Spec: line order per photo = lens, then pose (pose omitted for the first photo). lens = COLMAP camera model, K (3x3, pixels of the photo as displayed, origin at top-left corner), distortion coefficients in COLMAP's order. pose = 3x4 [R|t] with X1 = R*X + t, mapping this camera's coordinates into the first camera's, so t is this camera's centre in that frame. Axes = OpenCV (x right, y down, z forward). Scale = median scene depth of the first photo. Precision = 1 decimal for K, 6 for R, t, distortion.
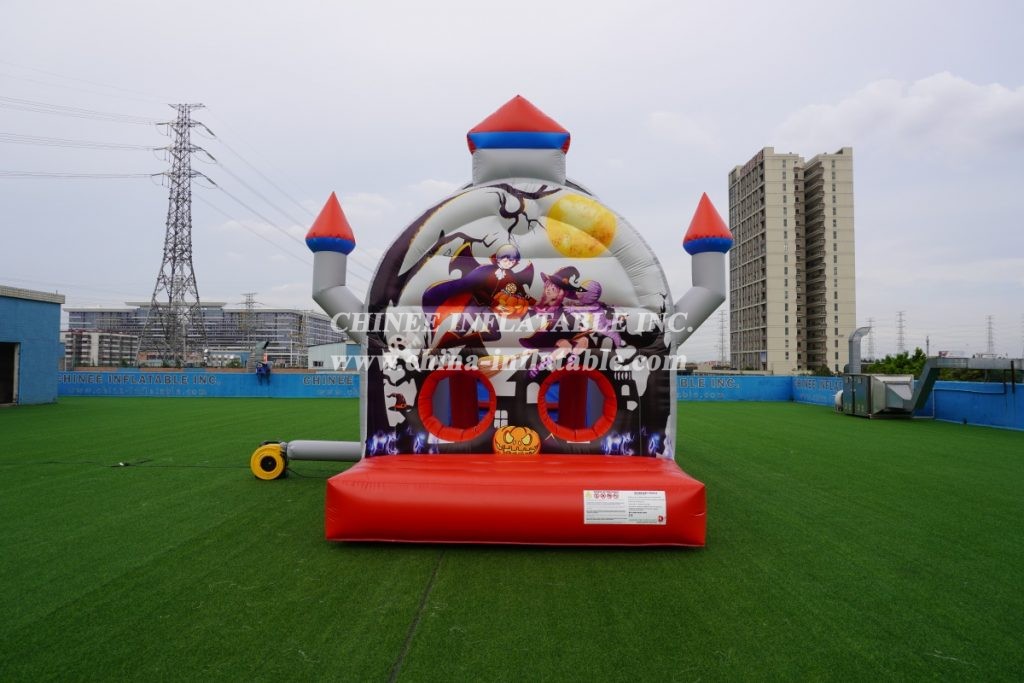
lens RADIAL K [[680.1, 0, 507.4], [0, 680.1, 336.8], [0, 0, 1]] dist [-0.022377, 0.005369]
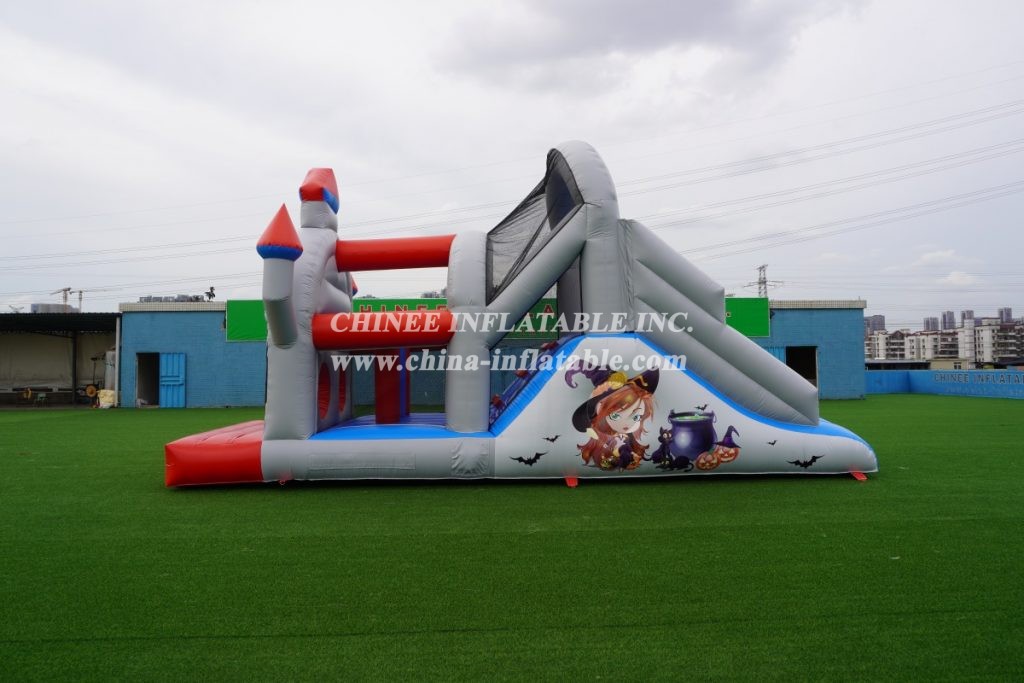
lens RADIAL K [[680.1, 0, 487.1], [0, 680.1, 338.1], [0, 0, 1]] dist [-0.022377, 0.005369]
pose [[0.055289, -0.050888, -0.997173, 1.333620], [0.051973, 0.997493, -0.048023, 0.066416], [0.997117, -0.049171, 0.057796, 1.097931]]
